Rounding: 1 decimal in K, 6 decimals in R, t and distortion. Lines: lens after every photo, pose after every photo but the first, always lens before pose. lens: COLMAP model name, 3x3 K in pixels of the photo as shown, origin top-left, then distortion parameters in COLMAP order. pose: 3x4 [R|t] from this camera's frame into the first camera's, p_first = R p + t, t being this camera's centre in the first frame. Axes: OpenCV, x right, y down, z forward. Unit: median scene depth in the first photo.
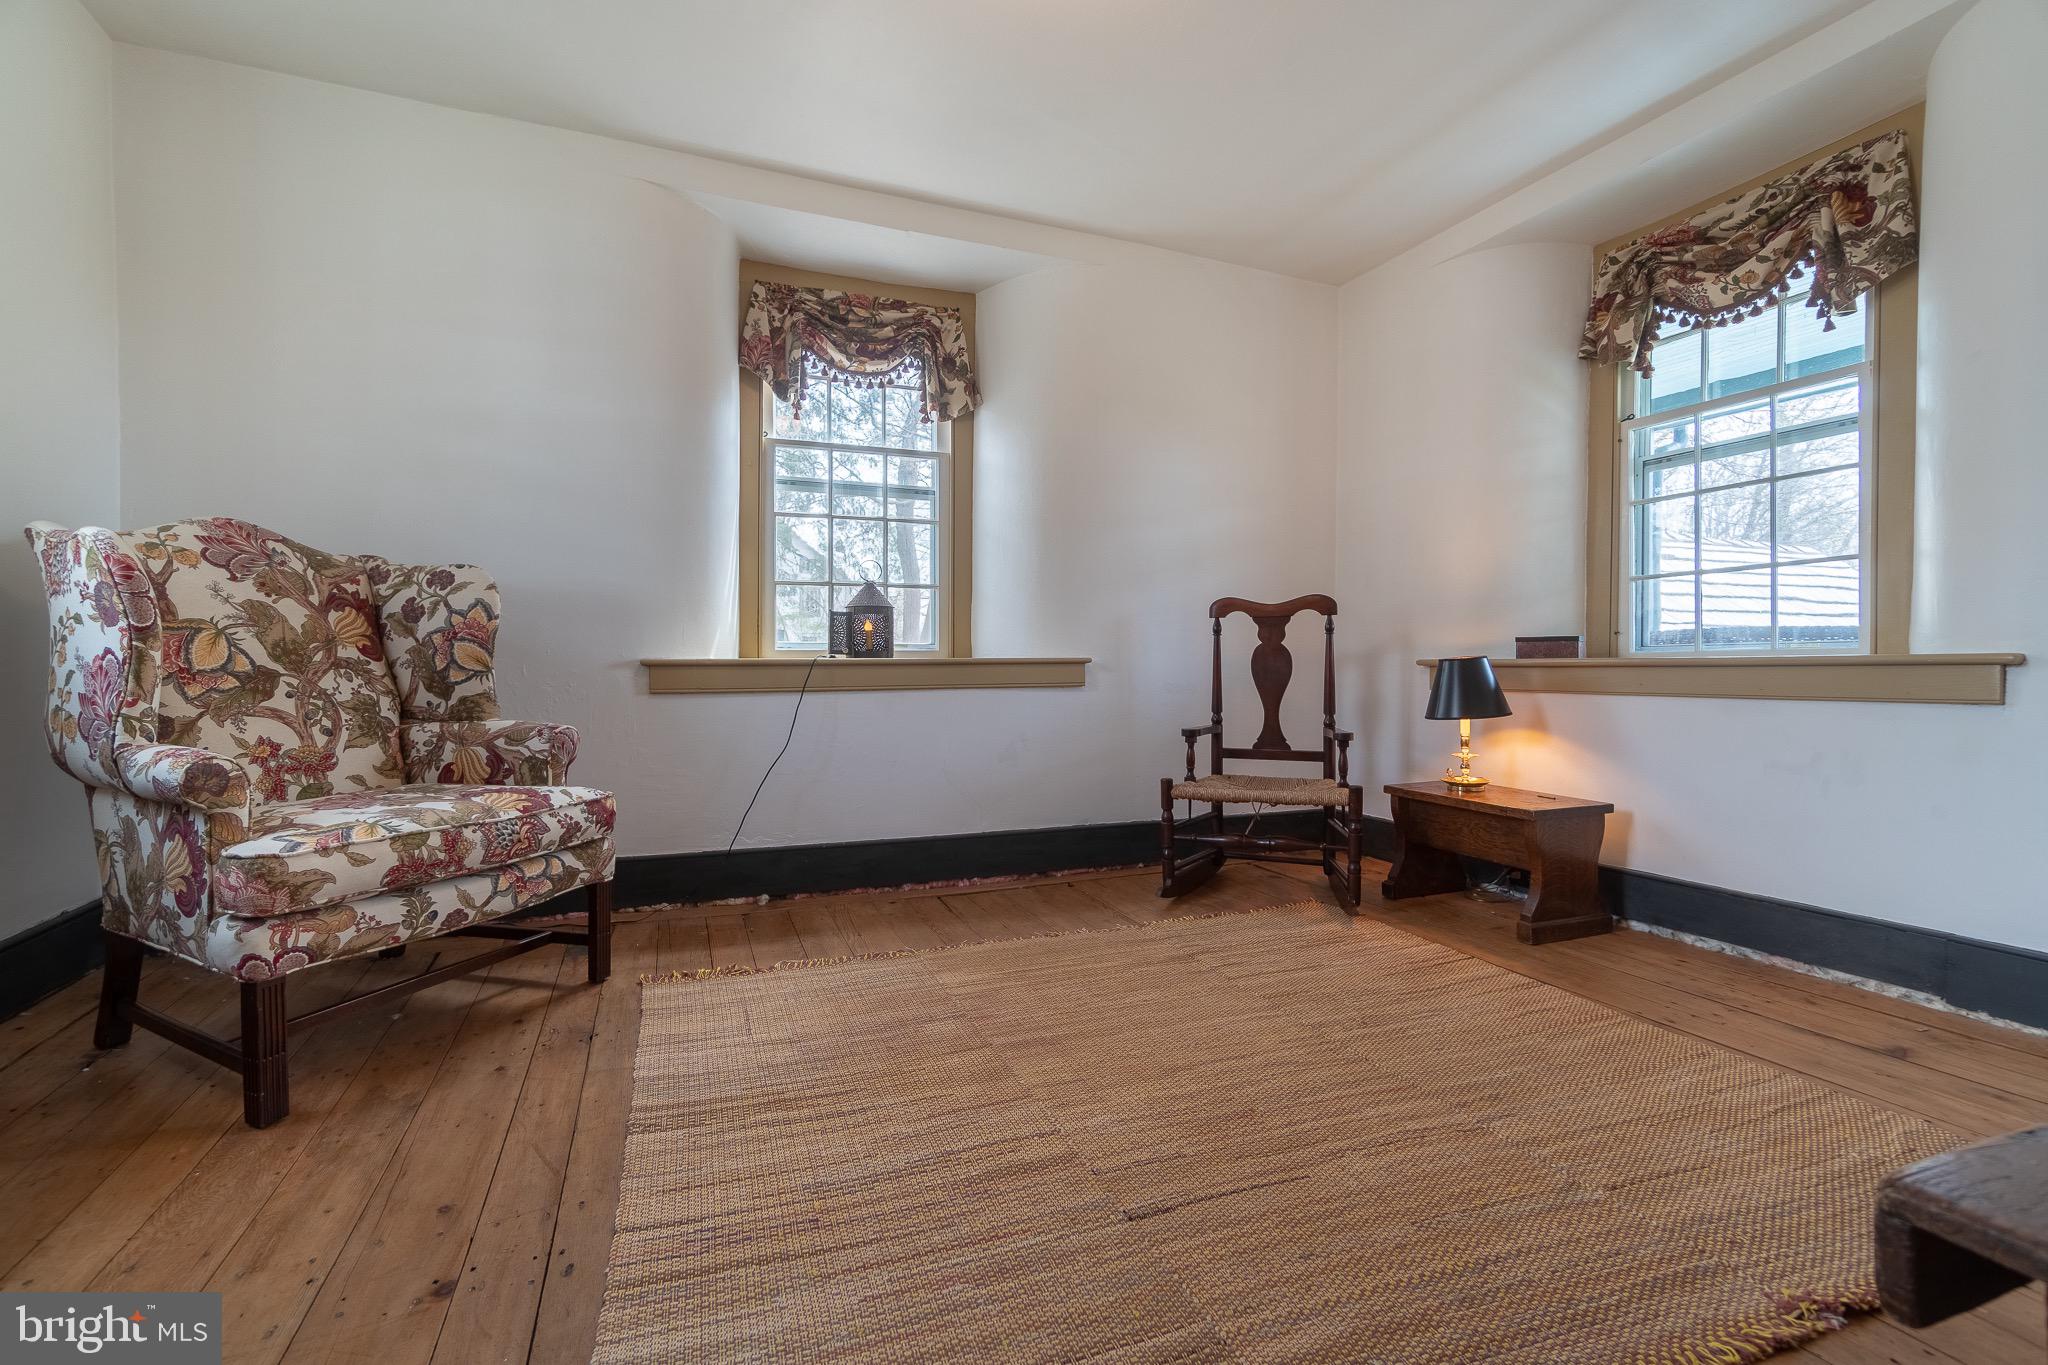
lens RADIAL K [[889.0, 0, 1014.2], [0, 889.0, 676.6], [0, 0, 1]] dist [-0.002748, -0.000695]
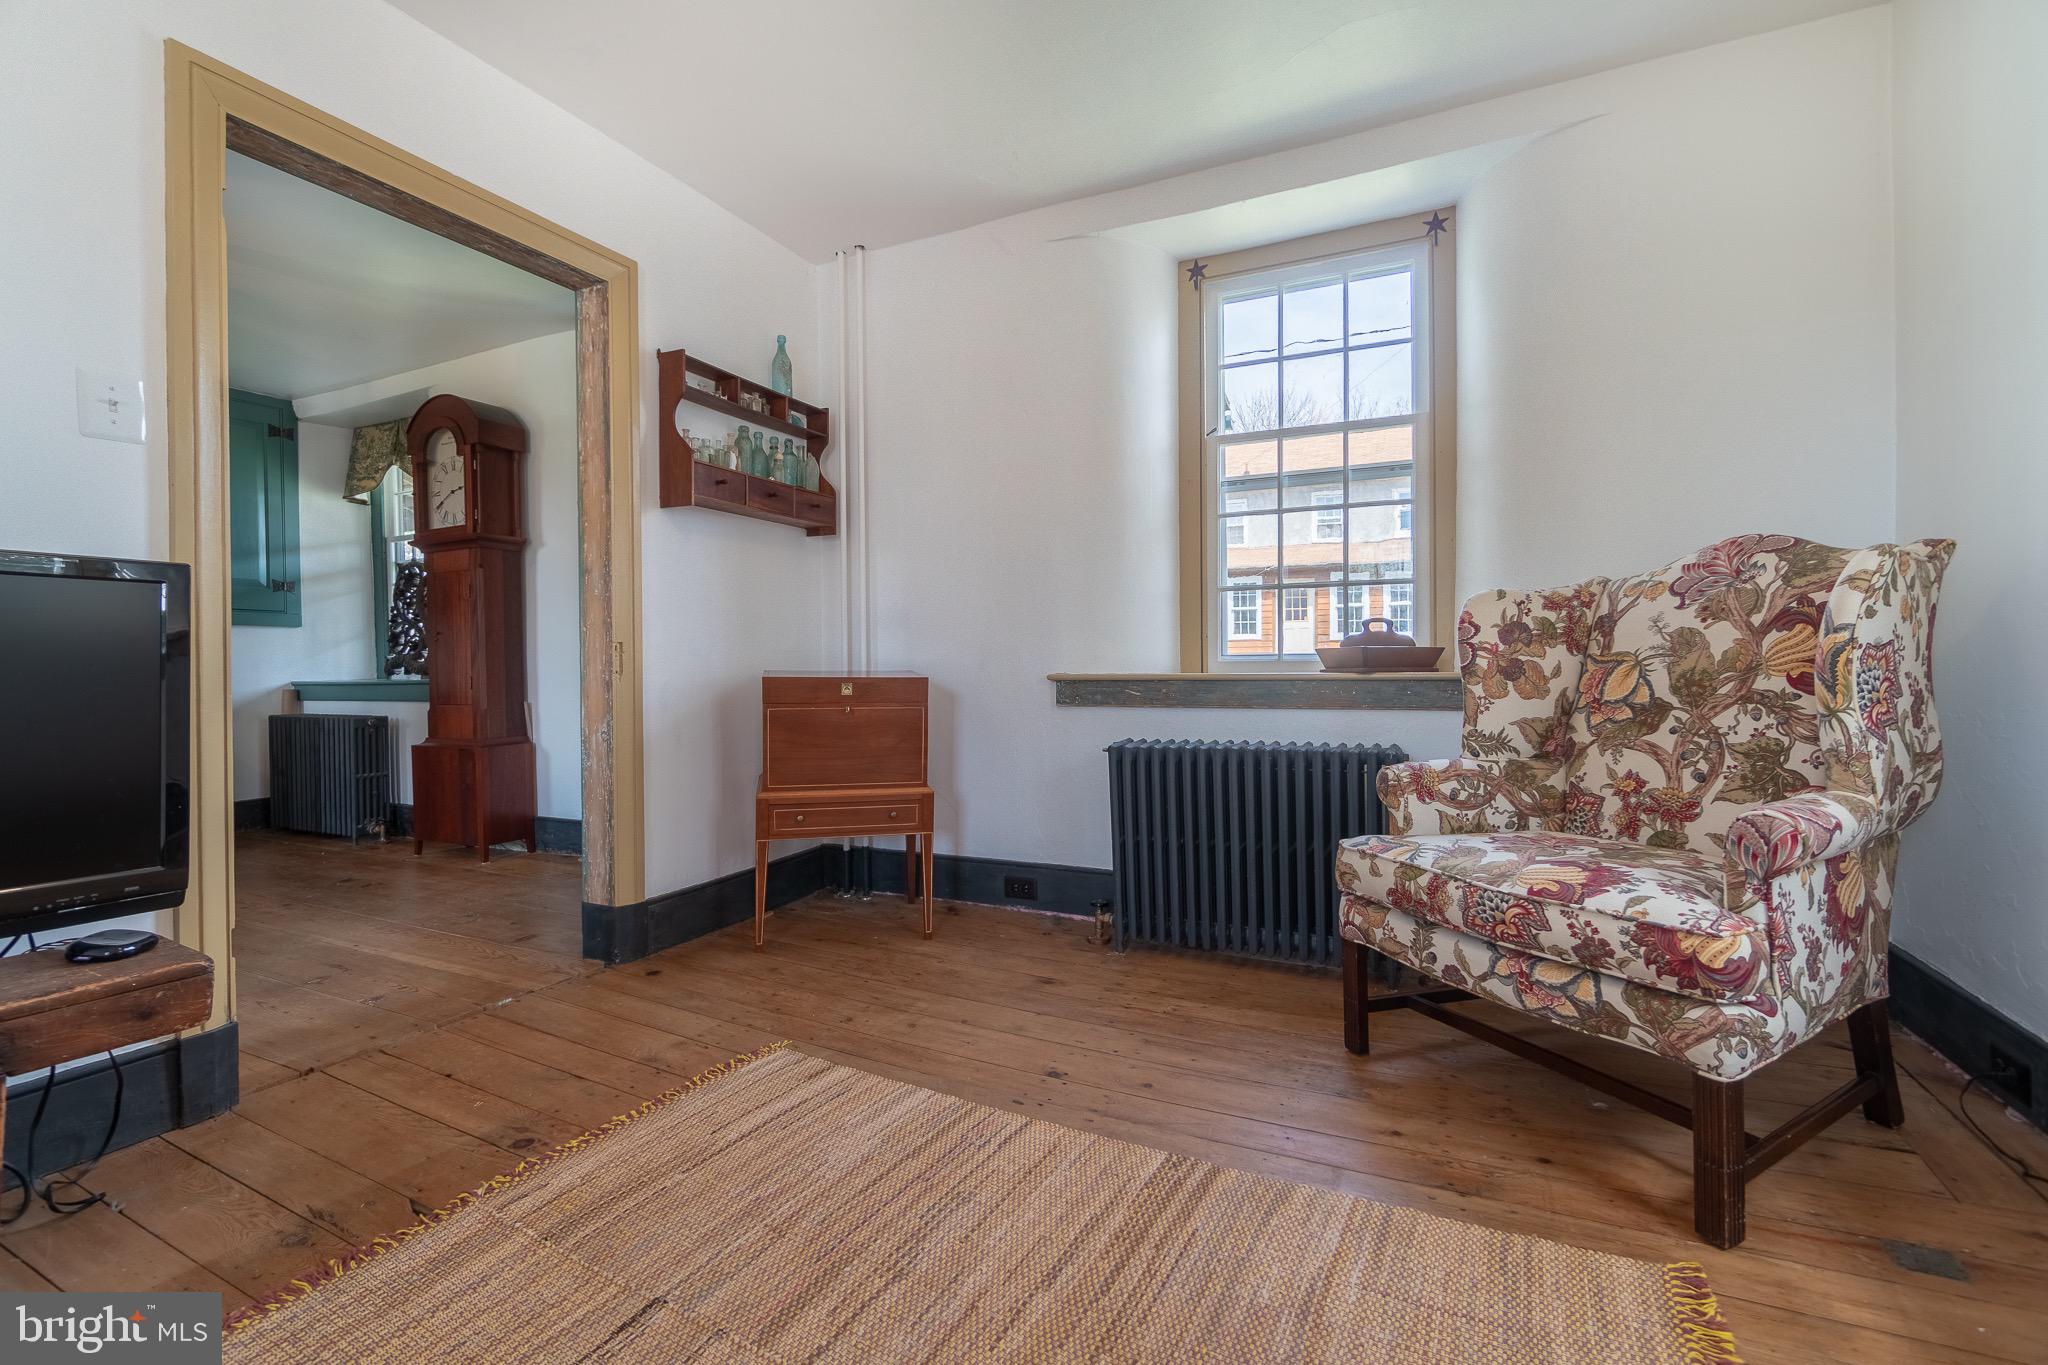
lens RADIAL K [[889.0, 0, 1014.2], [0, 889.0, 676.6], [0, 0, 1]] dist [-0.002748, -0.000695]
pose [[-0.741514, 0.012071, -0.670828, 0.305560], [0.002533, 0.999881, 0.015193, -0.051559], [0.670932, 0.009567, -0.741457, 1.246068]]
